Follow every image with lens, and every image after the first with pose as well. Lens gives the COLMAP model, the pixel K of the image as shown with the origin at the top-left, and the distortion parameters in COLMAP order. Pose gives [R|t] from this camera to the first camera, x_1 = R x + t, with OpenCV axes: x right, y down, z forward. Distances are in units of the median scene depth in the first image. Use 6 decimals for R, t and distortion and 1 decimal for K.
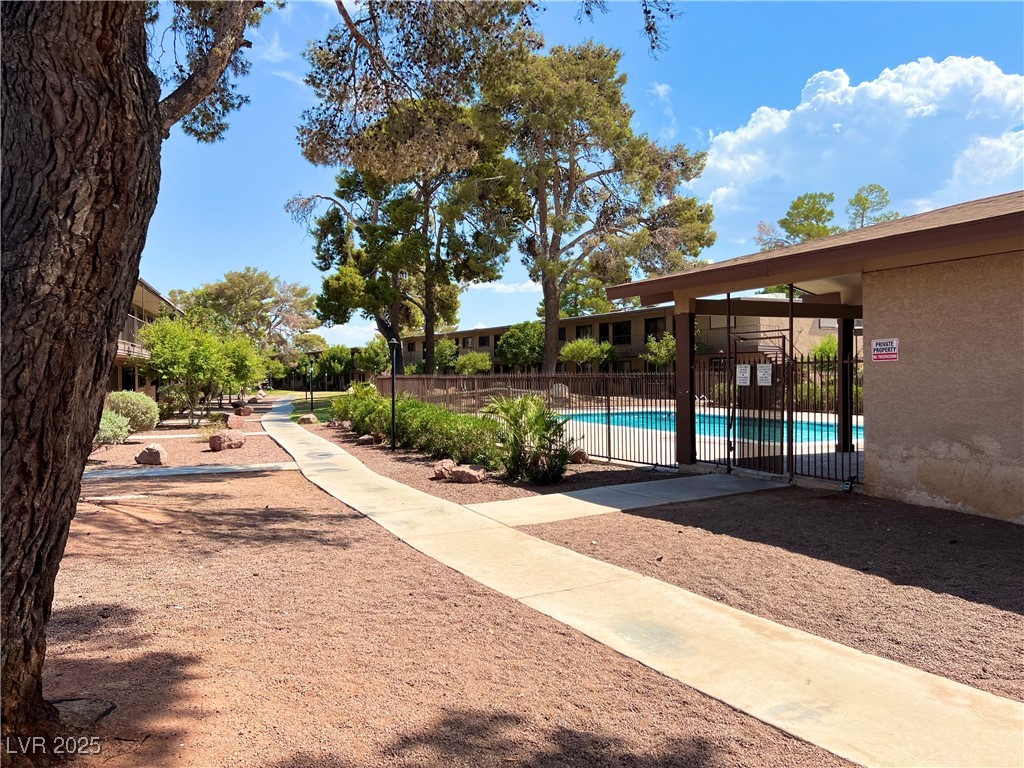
lens RADIAL K [[767.3, 0, 512.0], [0, 767.3, 384.0], [0, 0, 1]] dist [0.069973, -0.003218]
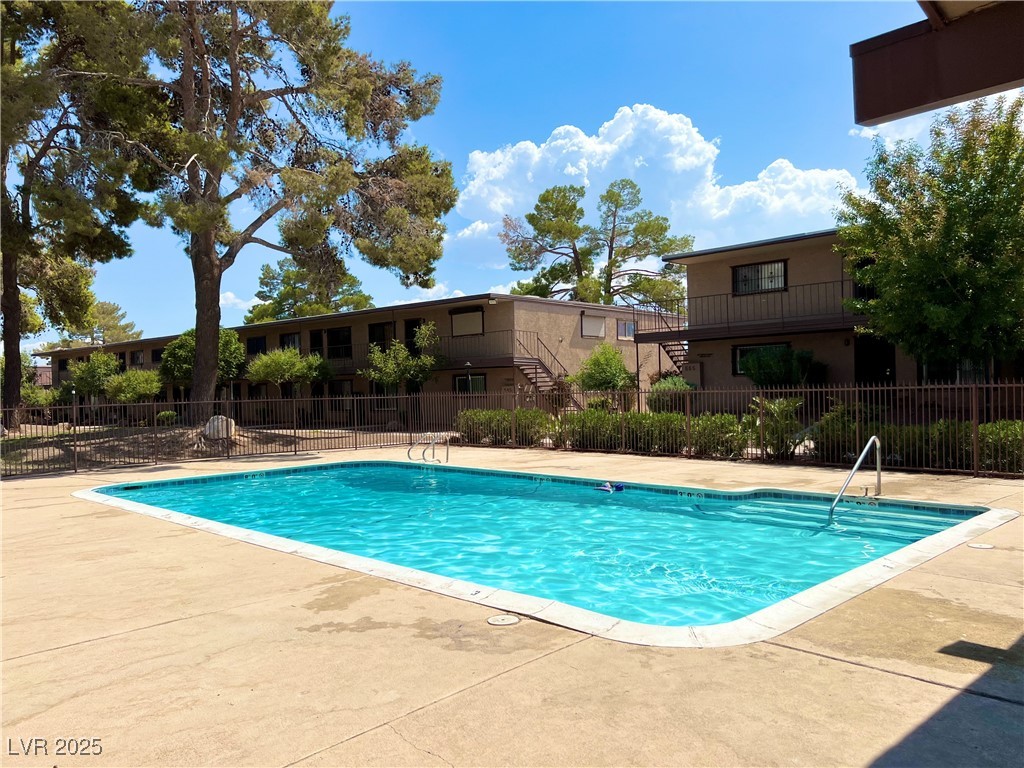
lens RADIAL K [[767.3, 0, 512.0], [0, 767.3, 384.0], [0, 0, 1]] dist [0.069973, -0.003218]
pose [[0.946367, -0.008702, 0.322976, 0.060691], [0.018146, 0.999491, -0.026242, -0.003316], [-0.322583, 0.030695, 0.946043, 0.237688]]
